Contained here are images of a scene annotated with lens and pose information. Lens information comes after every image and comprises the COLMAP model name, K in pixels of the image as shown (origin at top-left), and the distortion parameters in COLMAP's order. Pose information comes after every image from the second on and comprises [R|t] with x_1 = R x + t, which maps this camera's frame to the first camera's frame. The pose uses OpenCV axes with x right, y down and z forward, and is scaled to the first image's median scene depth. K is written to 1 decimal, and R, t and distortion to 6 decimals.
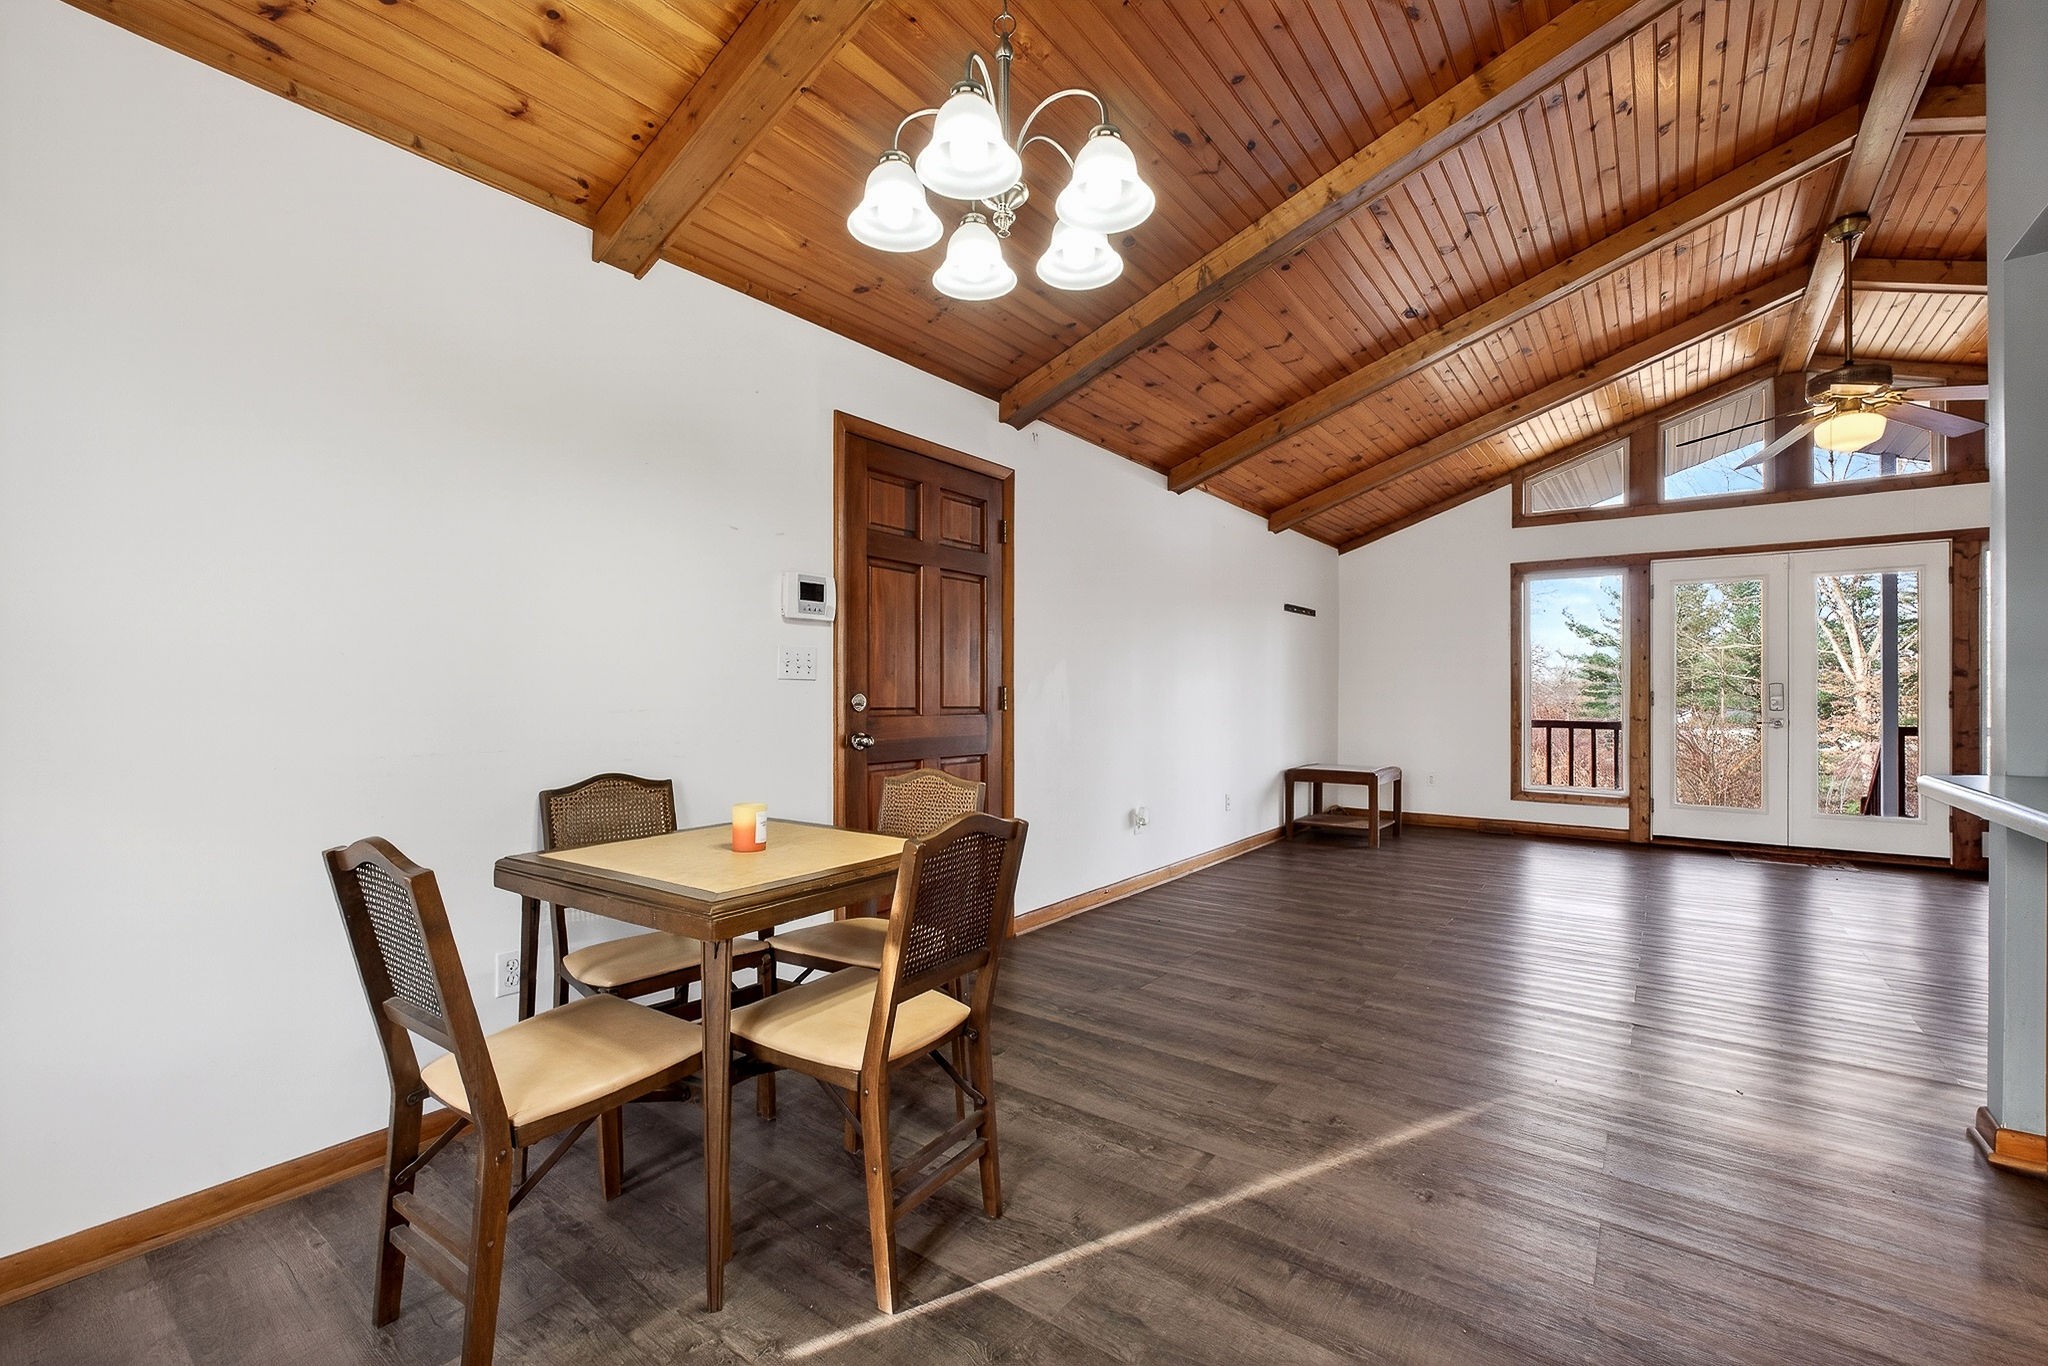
lens RADIAL K [[884.5, 0, 1015.0], [0, 884.5, 691.6], [0, 0, 1]] dist [-0.010421, 0.004138]
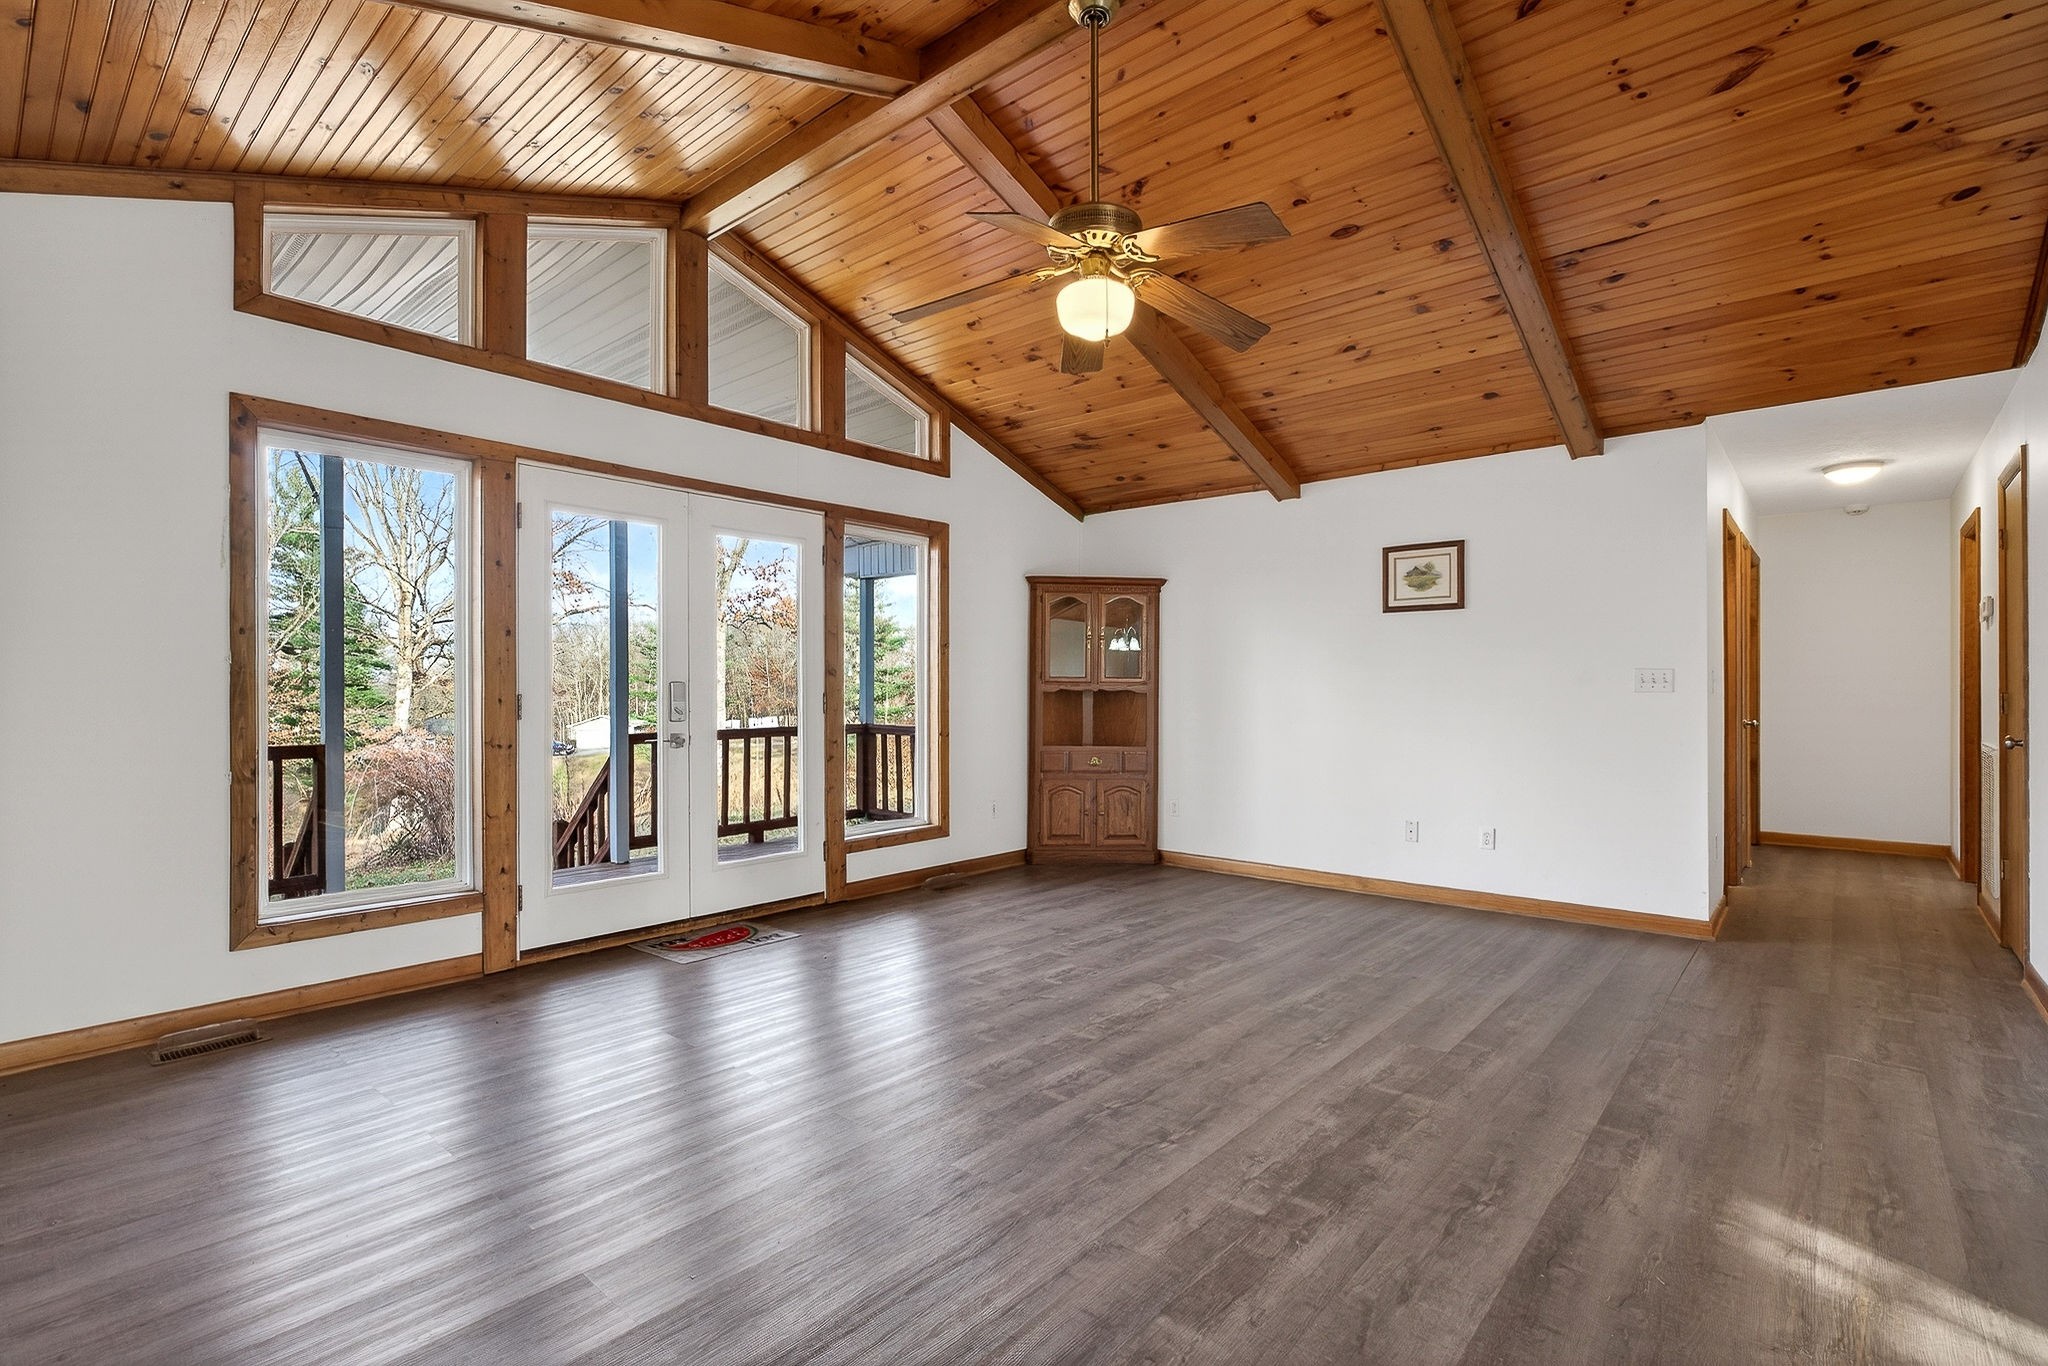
lens RADIAL K [[940.7, 0, 1041.1], [0, 940.7, 690.5], [0, 0, 1]] dist [-0.011763, 0.002738]
pose [[0.062659, -0.000861, 0.998035, 0.151077], [-0.001485, 0.999998, 0.000956, -0.003396], [-0.998034, -0.001542, 0.062658, 0.627580]]
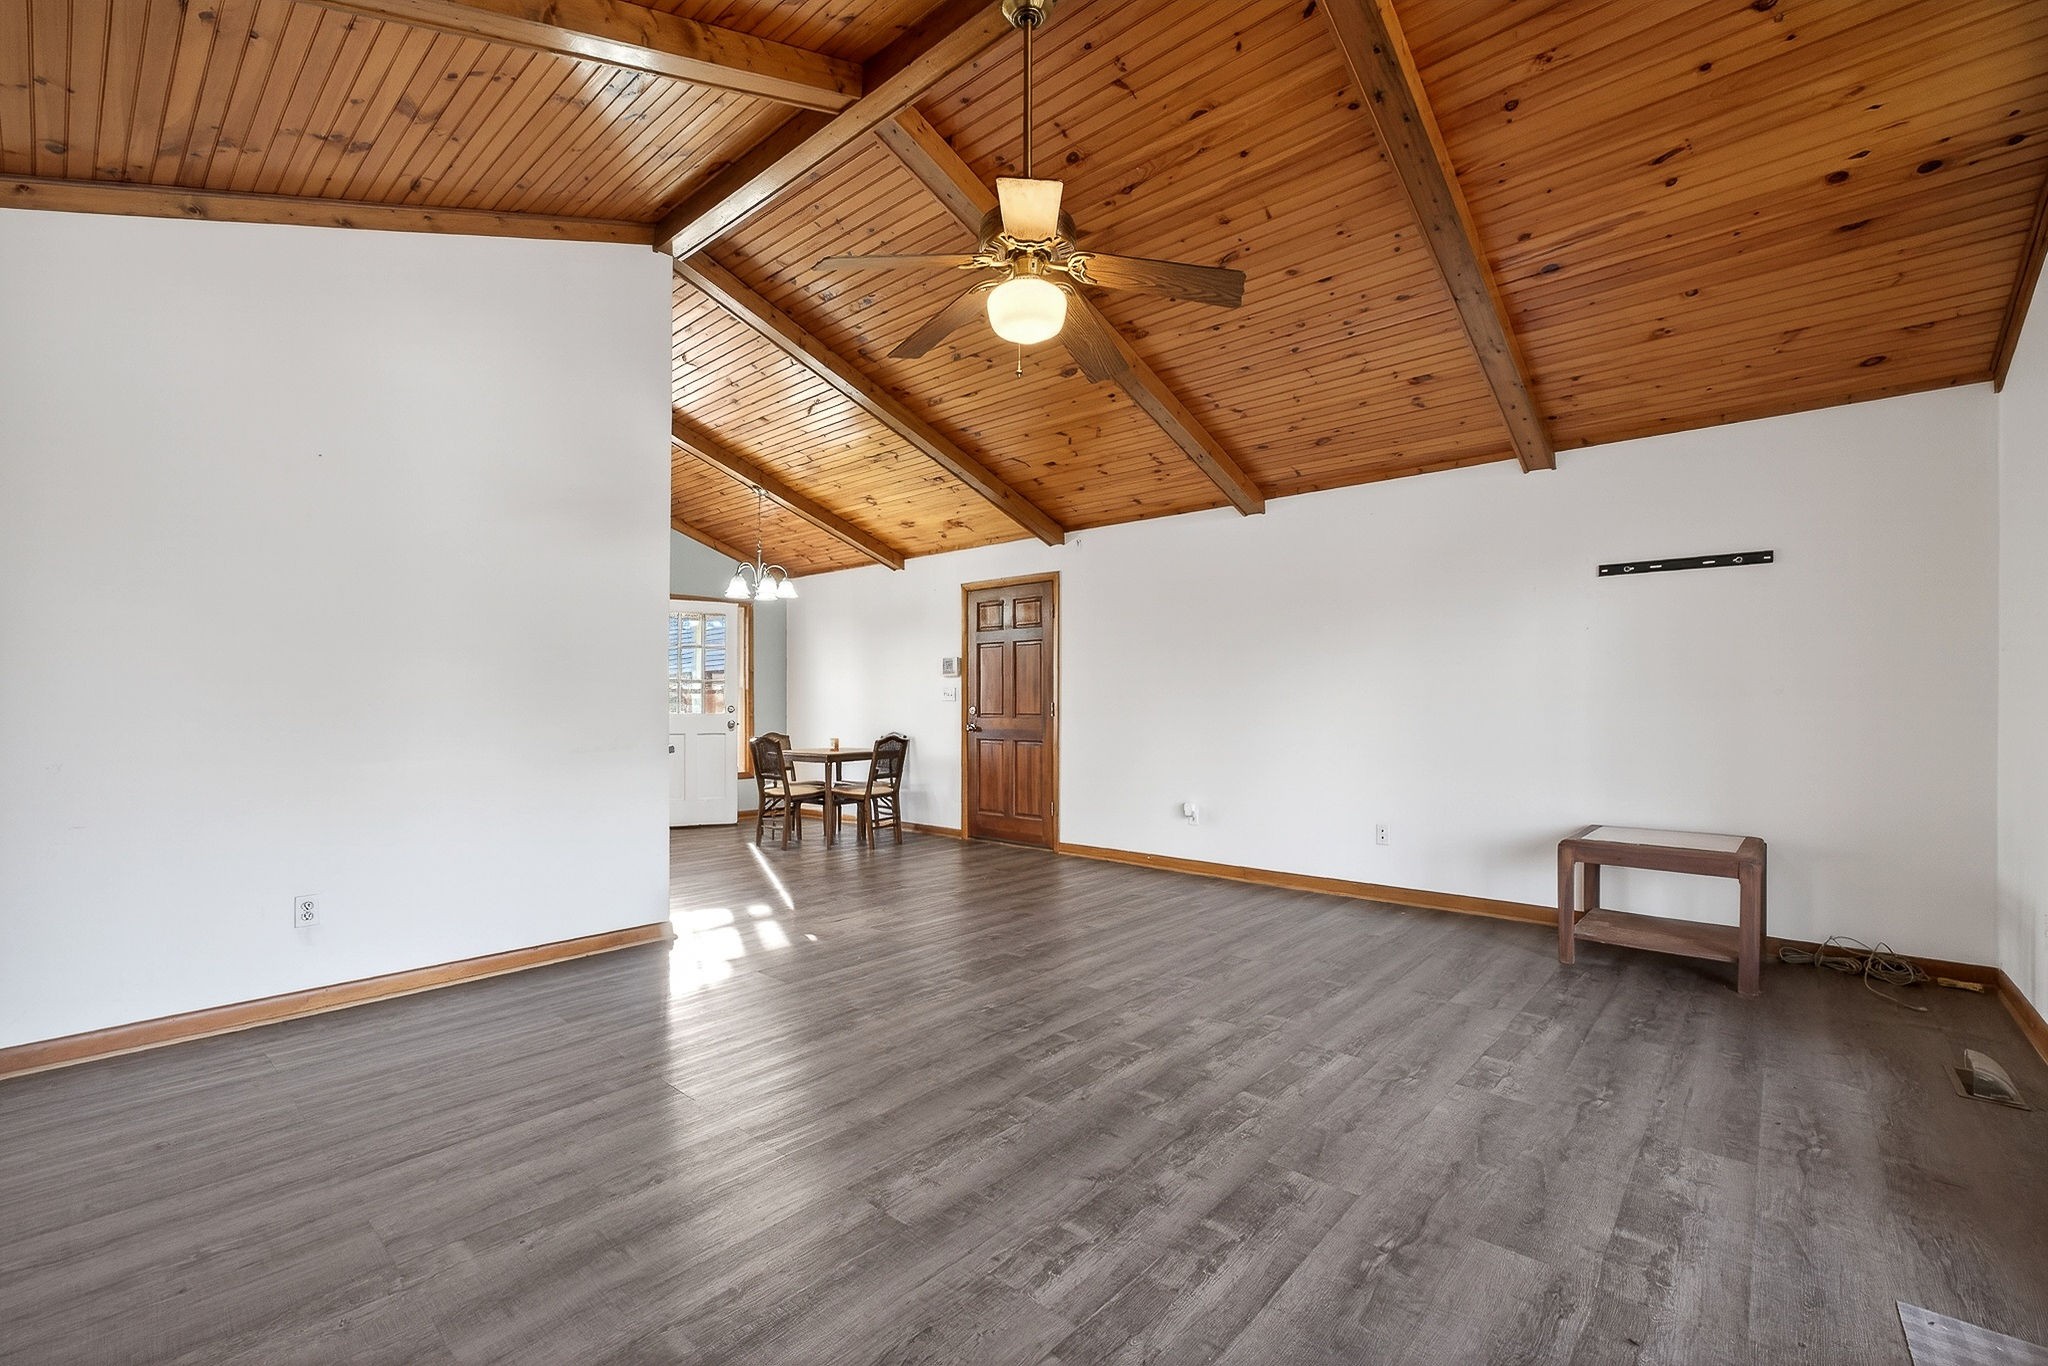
lens RADIAL K [[884.5, 0, 1026.6], [0, 884.5, 701.1], [0, 0, 1]] dist [-0.010421, 0.004138]
pose [[-0.079106, -0.005809, -0.996849, 1.006252], [0.003405, 0.999976, -0.006097, 0.000116], [0.996860, -0.003877, -0.079085, 0.662361]]
